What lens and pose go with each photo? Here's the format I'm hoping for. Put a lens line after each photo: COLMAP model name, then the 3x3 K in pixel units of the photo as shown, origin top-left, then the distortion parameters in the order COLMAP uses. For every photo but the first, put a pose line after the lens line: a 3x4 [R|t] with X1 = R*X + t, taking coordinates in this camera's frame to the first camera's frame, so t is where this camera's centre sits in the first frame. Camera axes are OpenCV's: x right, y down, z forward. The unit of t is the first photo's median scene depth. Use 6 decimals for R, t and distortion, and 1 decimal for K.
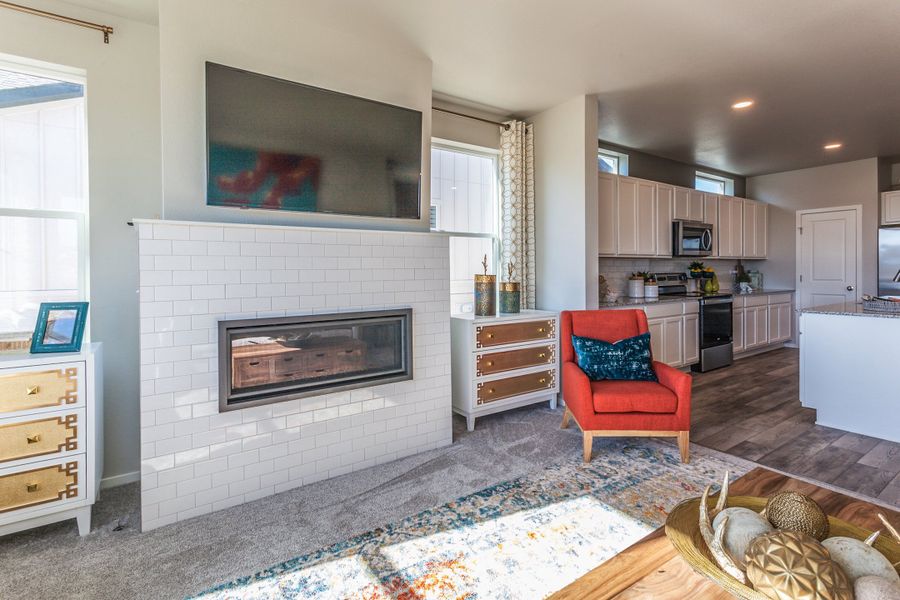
lens RADIAL K [[439.4, 0, 433.9], [0, 439.4, 272.1], [0, 0, 1]] dist [-0.009475, 0.008932]
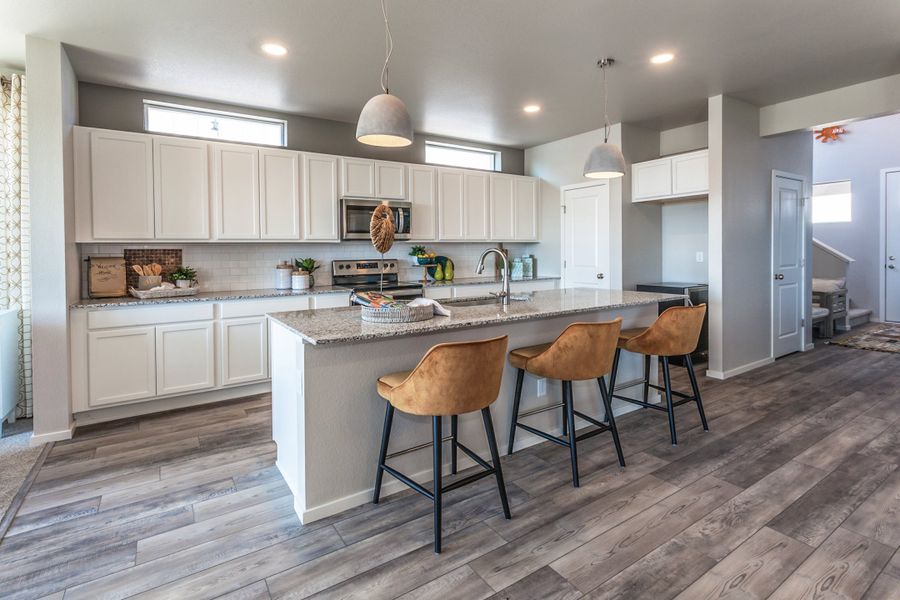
lens RADIAL K [[439.4, 0, 458.5], [0, 439.4, 253.6], [0, 0, 1]] dist [-0.009475, 0.008932]
pose [[0.999974, -0.003987, -0.006016, 0.694613], [0.003993, 0.999992, 0.000972, -0.009442], [0.006012, -0.000996, 0.999981, 0.144140]]
